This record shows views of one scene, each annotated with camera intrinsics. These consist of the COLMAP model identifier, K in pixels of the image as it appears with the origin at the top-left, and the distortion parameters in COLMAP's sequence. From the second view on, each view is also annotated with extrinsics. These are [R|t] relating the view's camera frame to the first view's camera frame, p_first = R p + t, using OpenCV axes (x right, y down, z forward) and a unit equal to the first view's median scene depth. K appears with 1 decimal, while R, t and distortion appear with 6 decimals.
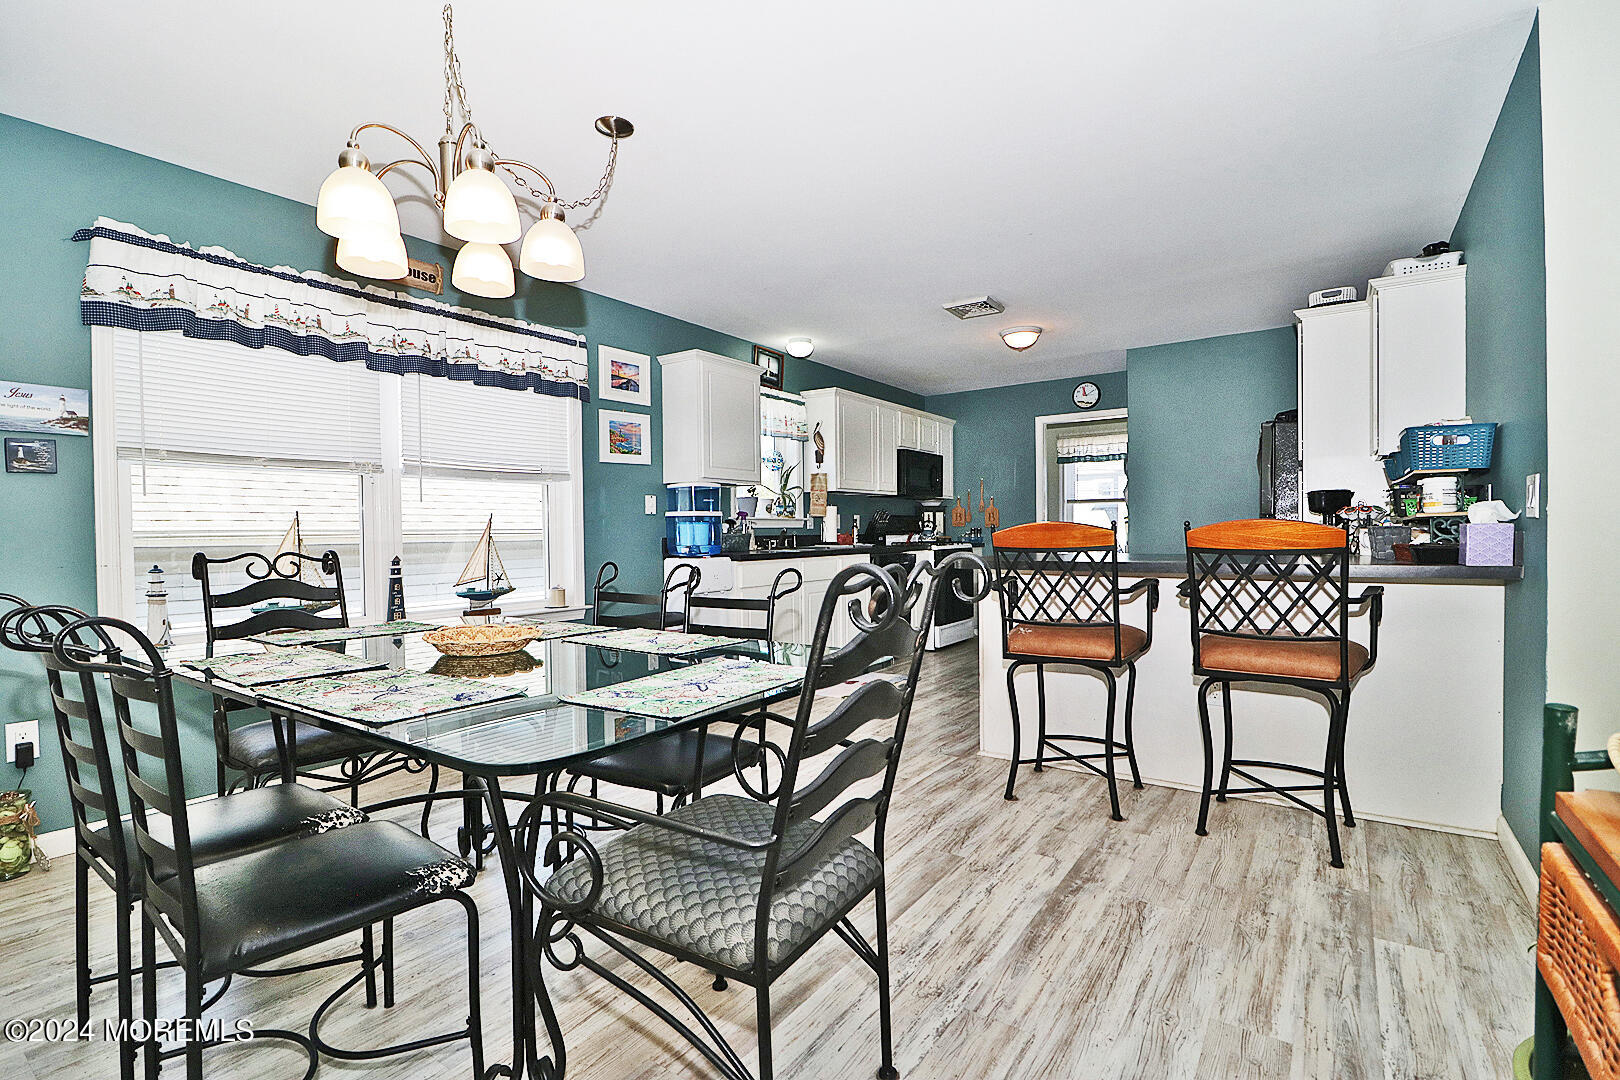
lens RADIAL K [[755.1, 0, 810.0], [0, 755.1, 540.0], [0, 0, 1]] dist [0.004095, 0.000078]
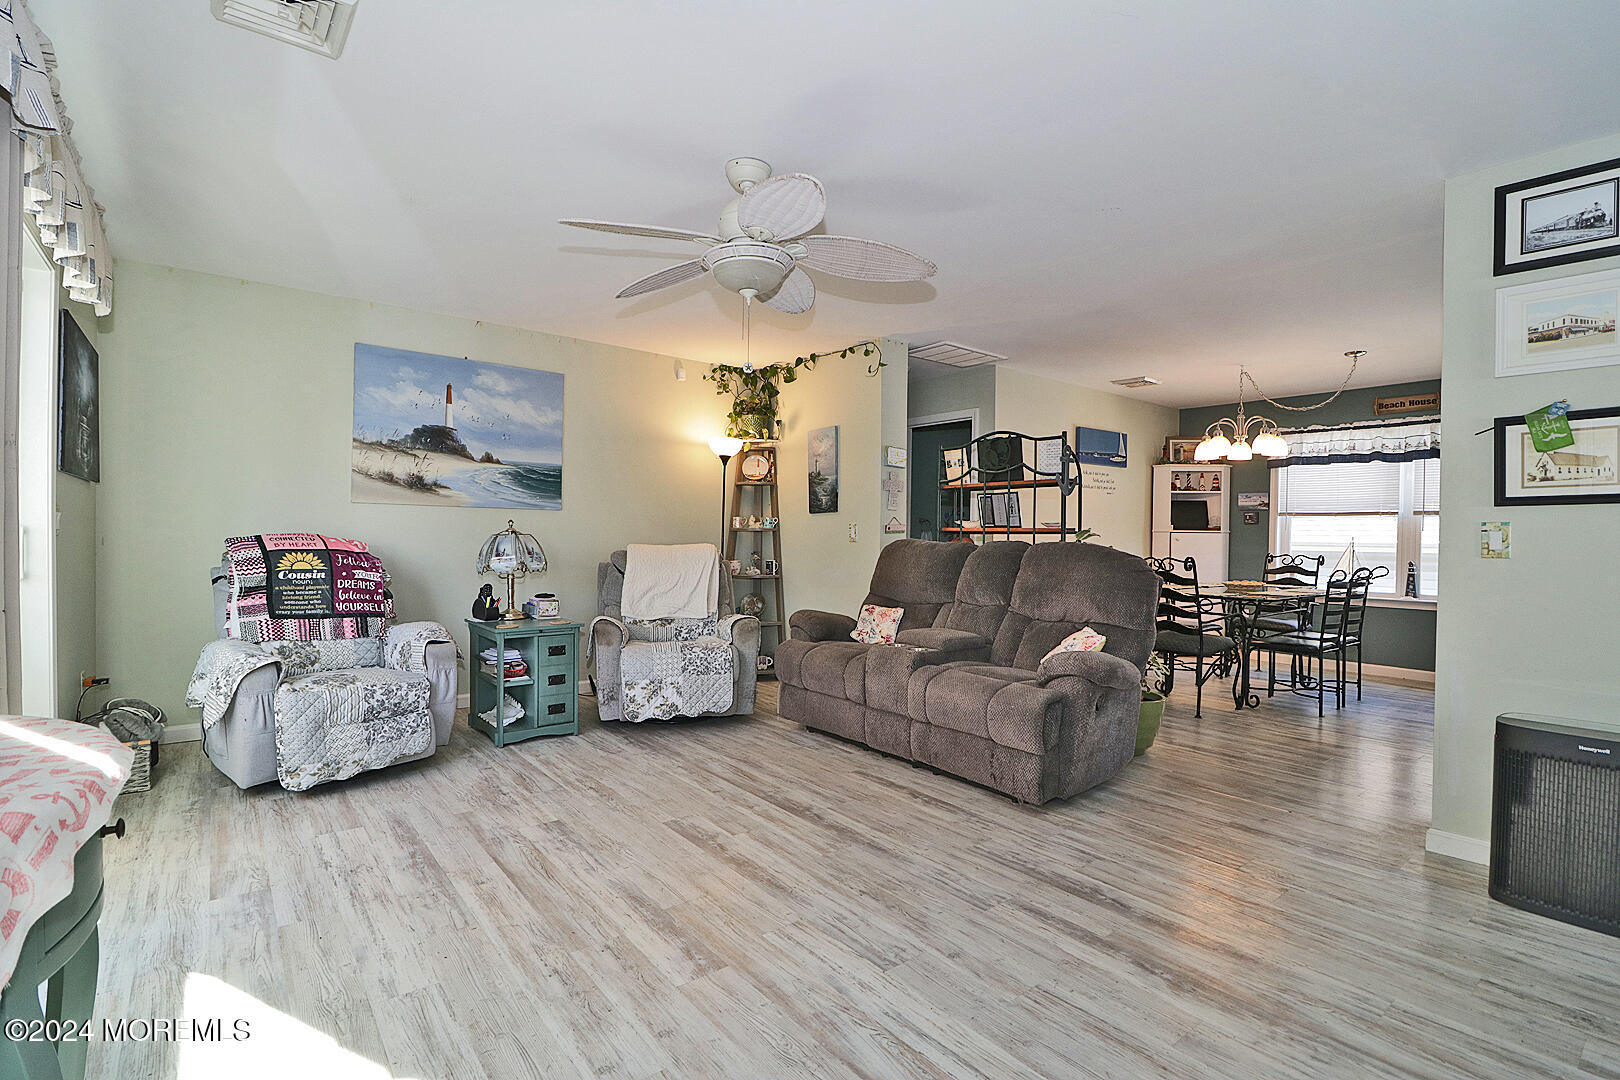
lens RADIAL K [[746.8, 0, 807.9], [0, 746.8, 545.5], [0, 0, 1]] dist [0.000510, -0.013994]
pose [[-0.279742, 0.021429, -0.959836, 1.222413], [-0.022148, 0.999341, 0.028766, -0.028362], [0.959820, 0.029305, -0.279083, 0.092882]]
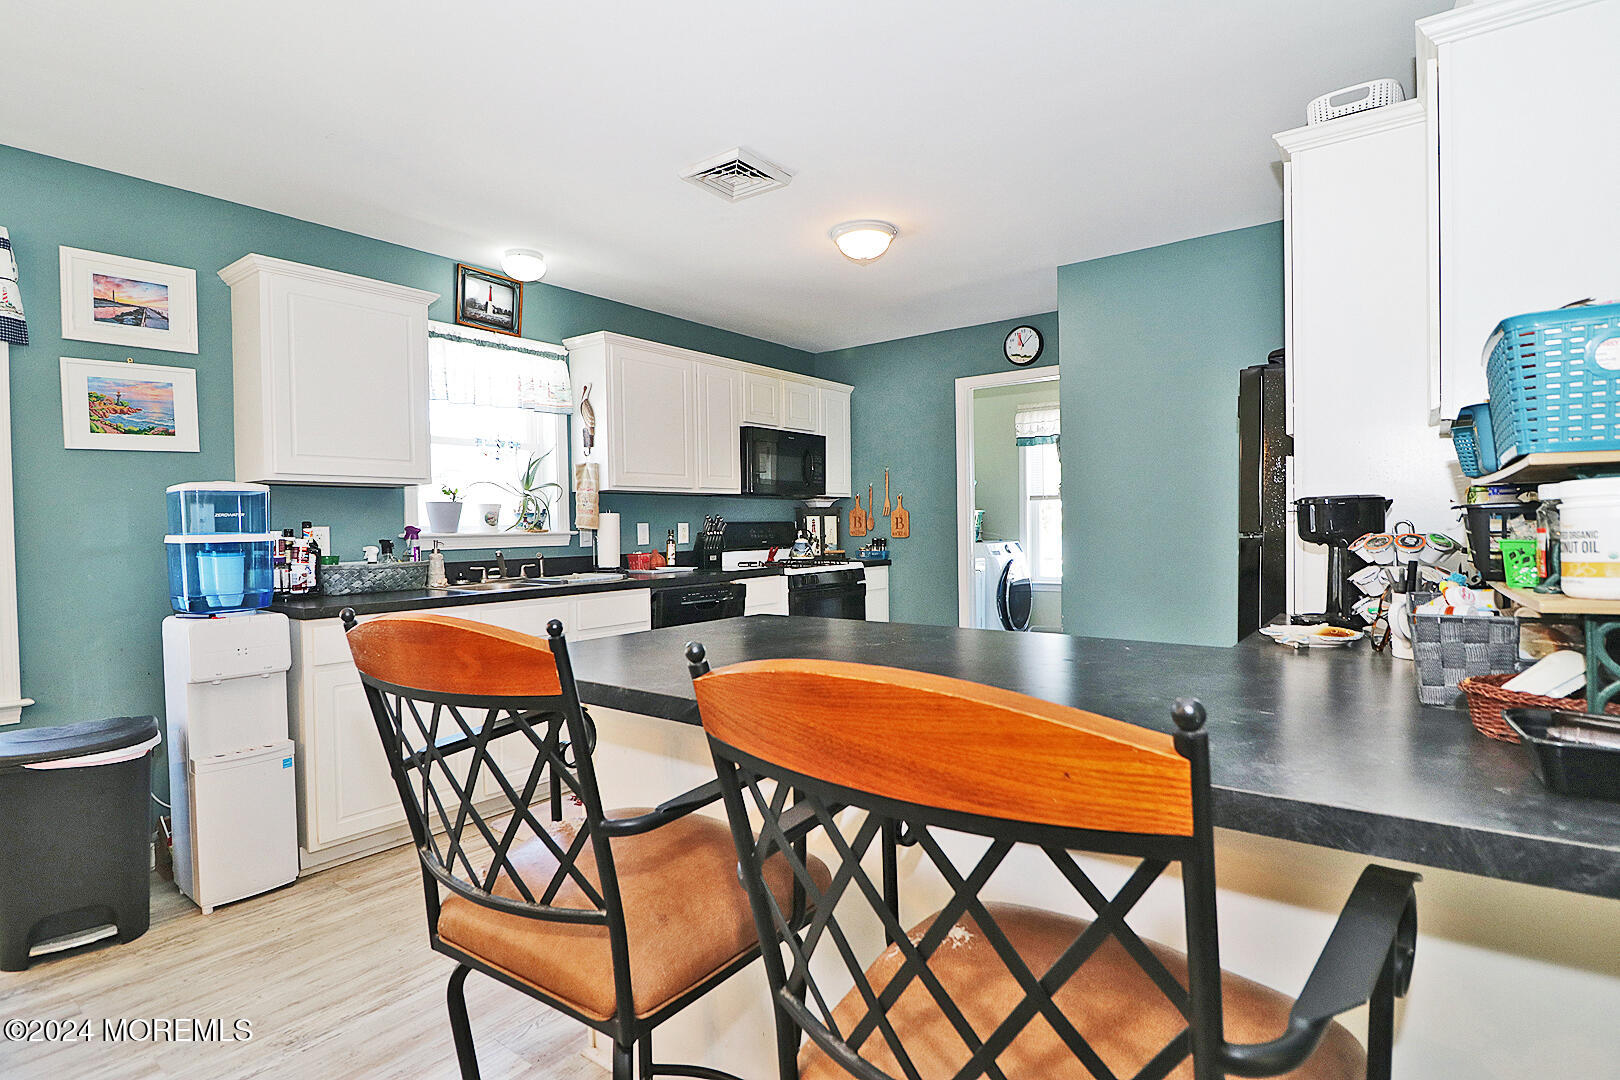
lens RADIAL K [[815.4, 0, 810.0], [0, 815.4, 540.0], [0, 0, 1]] dist [0.000887, -0.011411]
pose [[0.999288, -0.003351, -0.037587, 0.312470], [0.003712, 0.999948, 0.009537, -0.037090], [0.037553, -0.009669, 0.999248, 0.399269]]
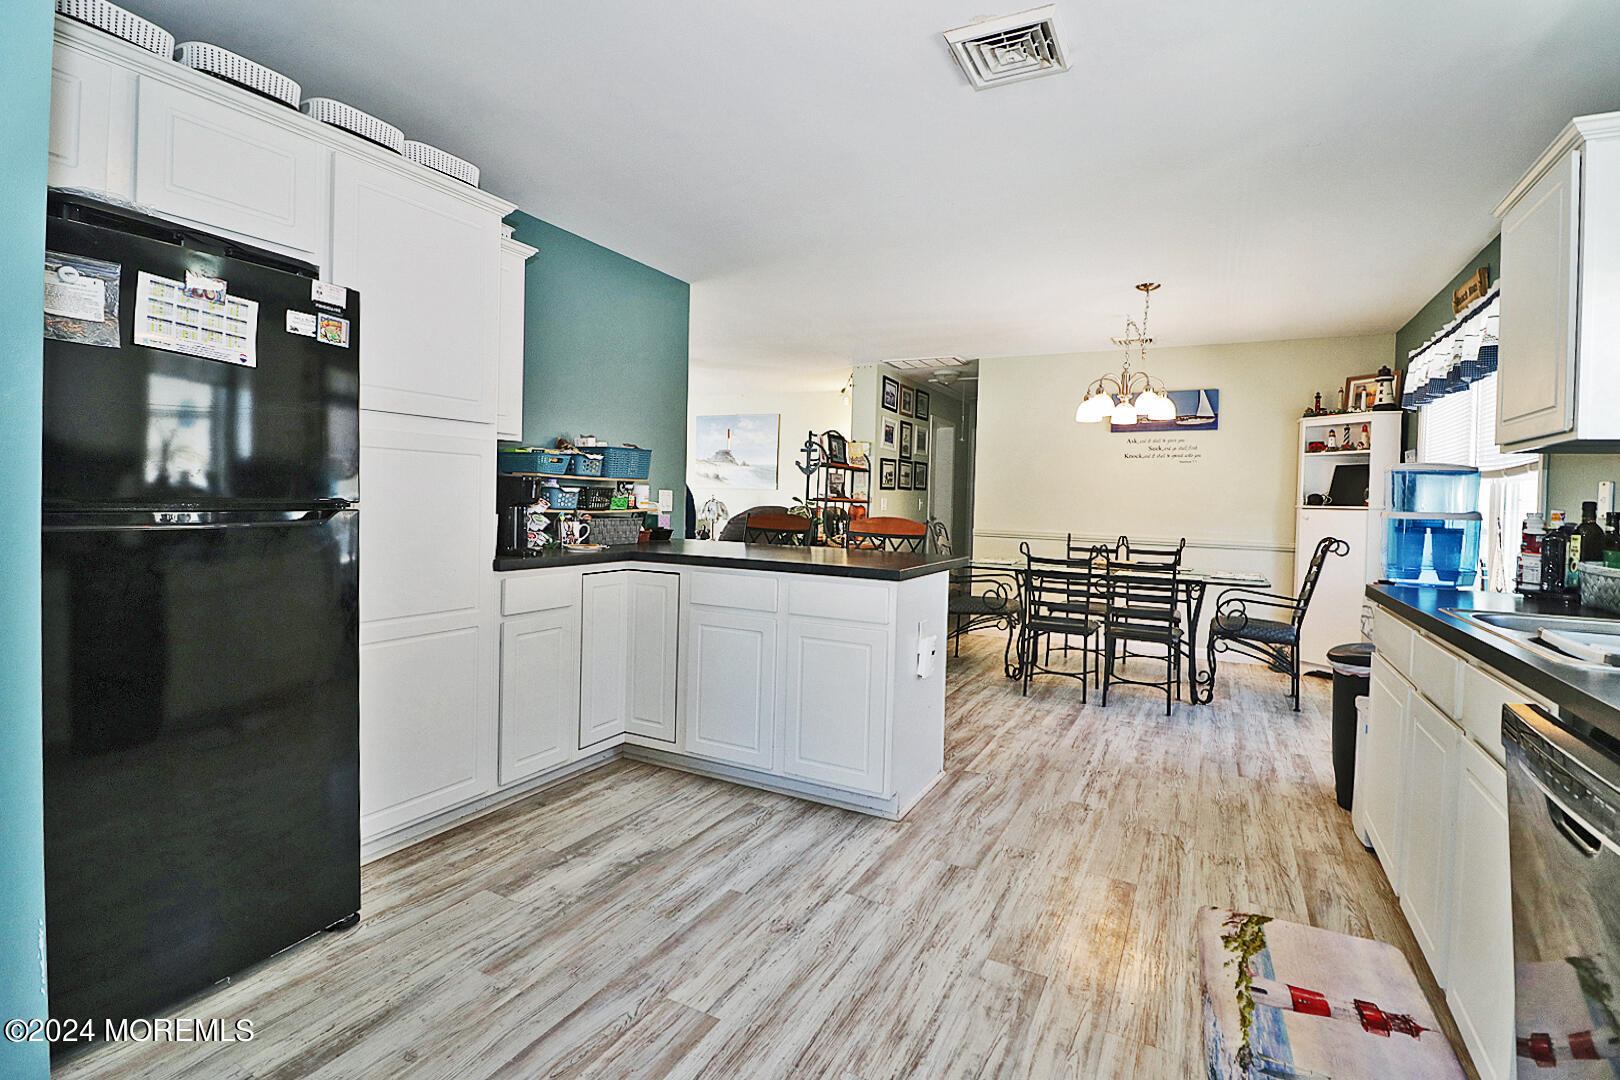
lens RADIAL K [[770.4, 0, 812.6], [0, 770.4, 509.5], [0, 0, 1]] dist [-0.003941, -0.011647]
pose [[-0.991427, -0.012140, -0.130094, 0.409521], [-0.016040, 0.999451, 0.028976, -0.049029], [0.129671, 0.030814, -0.991078, 1.531200]]
